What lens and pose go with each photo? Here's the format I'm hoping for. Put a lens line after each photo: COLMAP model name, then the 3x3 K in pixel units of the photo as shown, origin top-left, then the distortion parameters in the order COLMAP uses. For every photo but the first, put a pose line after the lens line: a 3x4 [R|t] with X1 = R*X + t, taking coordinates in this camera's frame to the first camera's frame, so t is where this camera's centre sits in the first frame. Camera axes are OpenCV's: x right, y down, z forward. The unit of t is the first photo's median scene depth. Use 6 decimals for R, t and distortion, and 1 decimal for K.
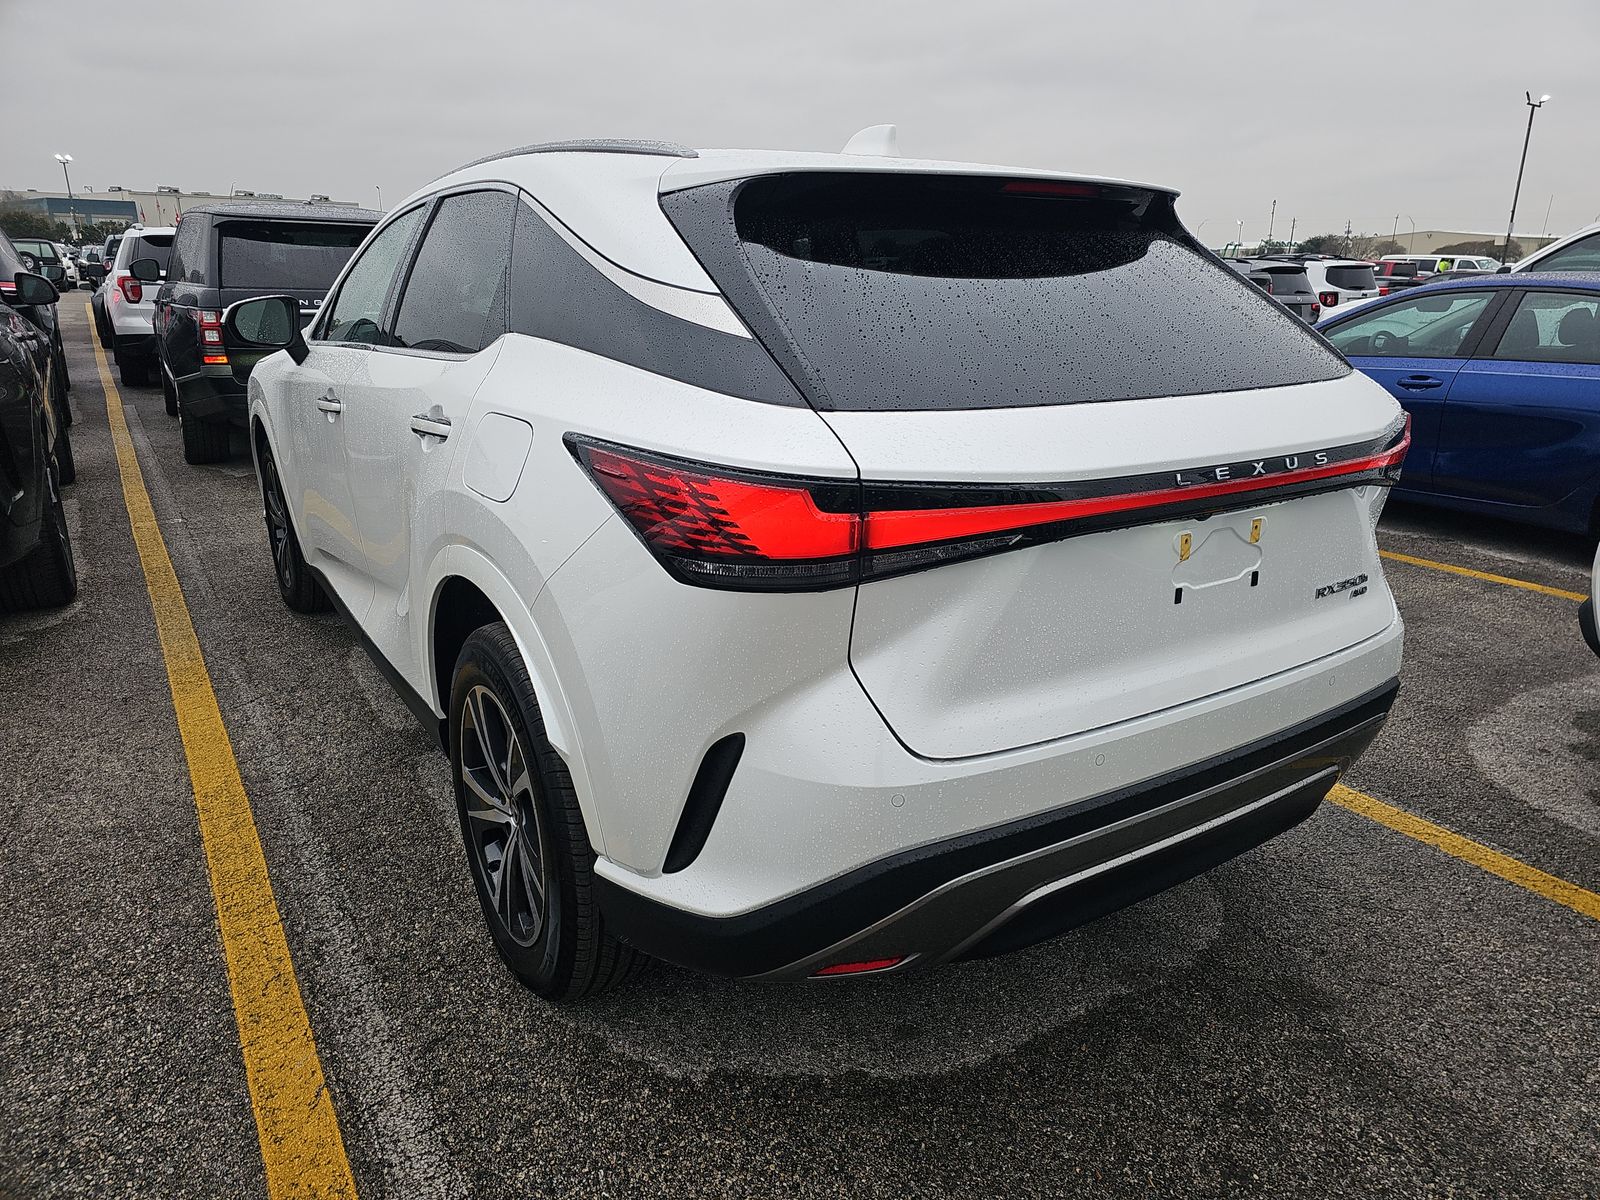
lens RADIAL K [[1060.4, 0, 799.7], [0, 1060.4, 613.7], [0, 0, 1]] dist [0.042889, -0.034164]
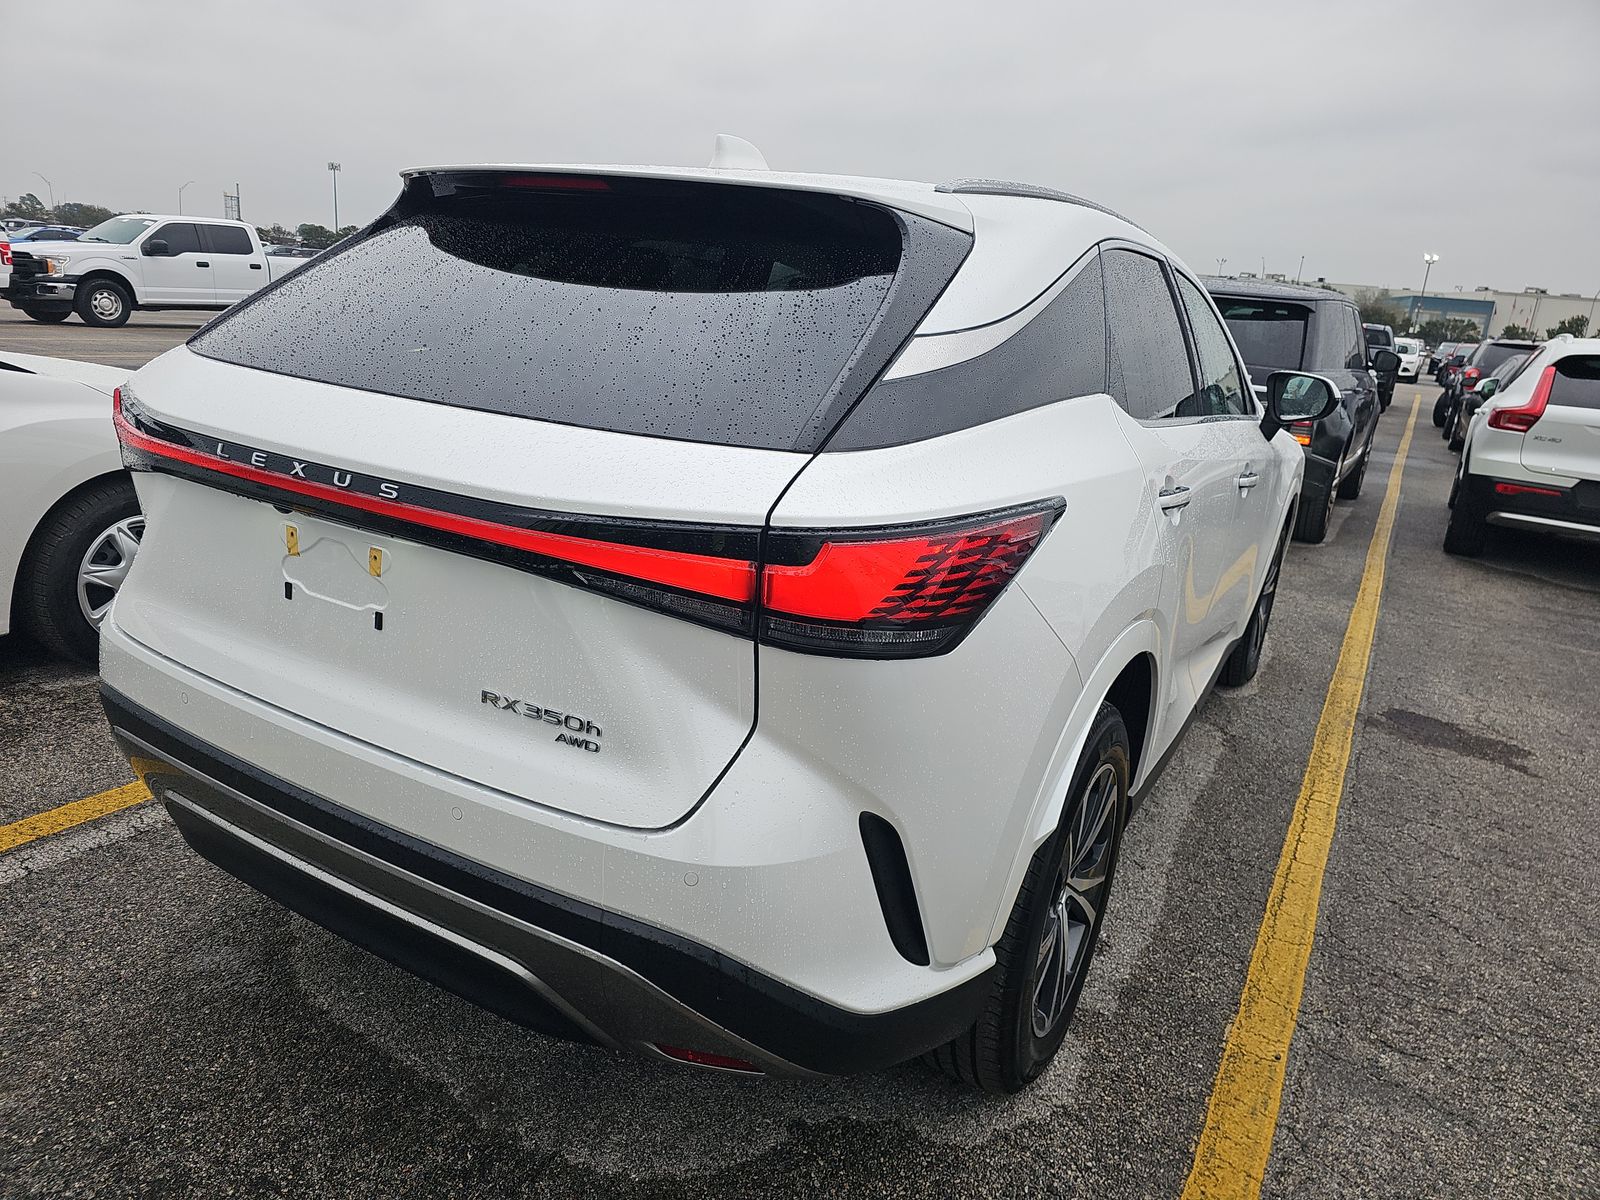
lens RADIAL K [[1060.4, 0, 767.4], [0, 1060.4, 629.8], [0, 0, 1]] dist [0.042889, -0.034164]
pose [[0.419914, 0.296611, -0.857726, 1.161200], [-0.356744, 0.922956, 0.144518, -0.233572], [0.834509, 0.245304, 0.493377, 0.767379]]
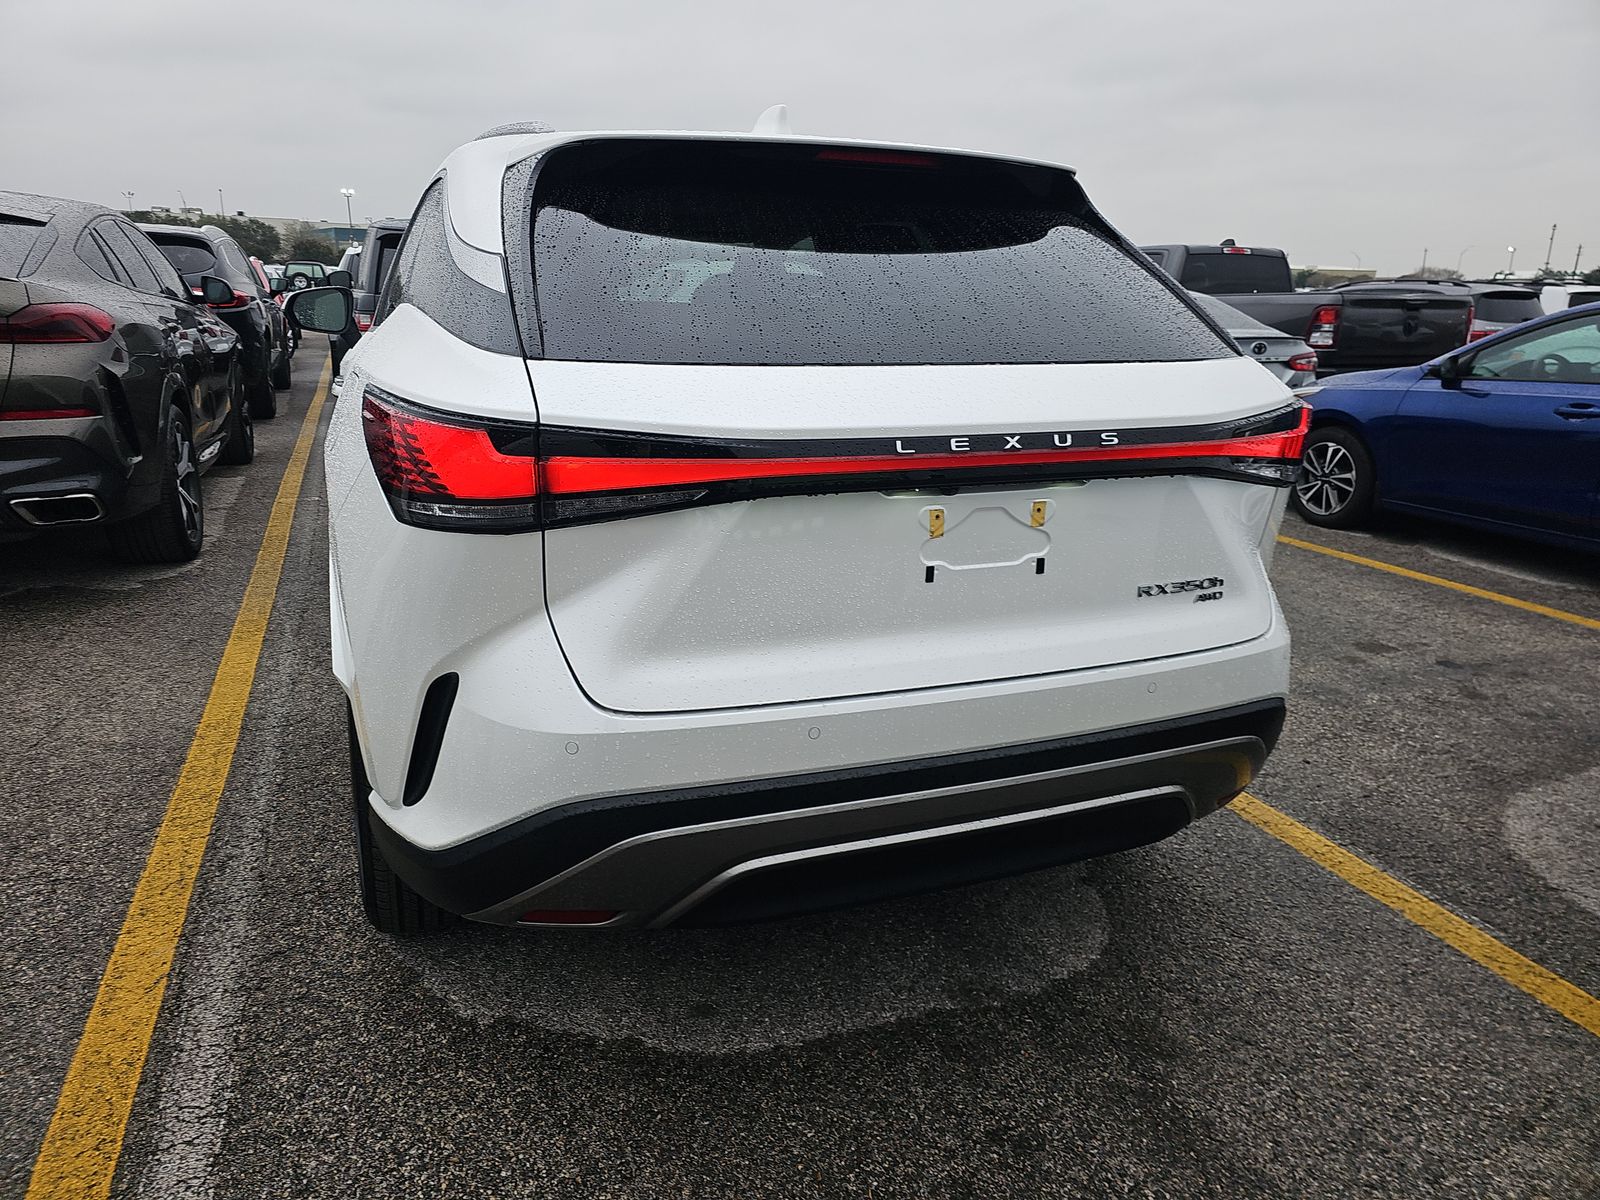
lens RADIAL K [[1060.4, 0, 770.0], [0, 1060.4, 613.1], [0, 0, 1]] dist [0.042889, -0.034164]
pose [[0.975619, 0.072732, -0.207070, 0.355544], [-0.077708, 0.996848, -0.015992, 0.037960], [0.205254, 0.031693, 0.978195, 0.037240]]
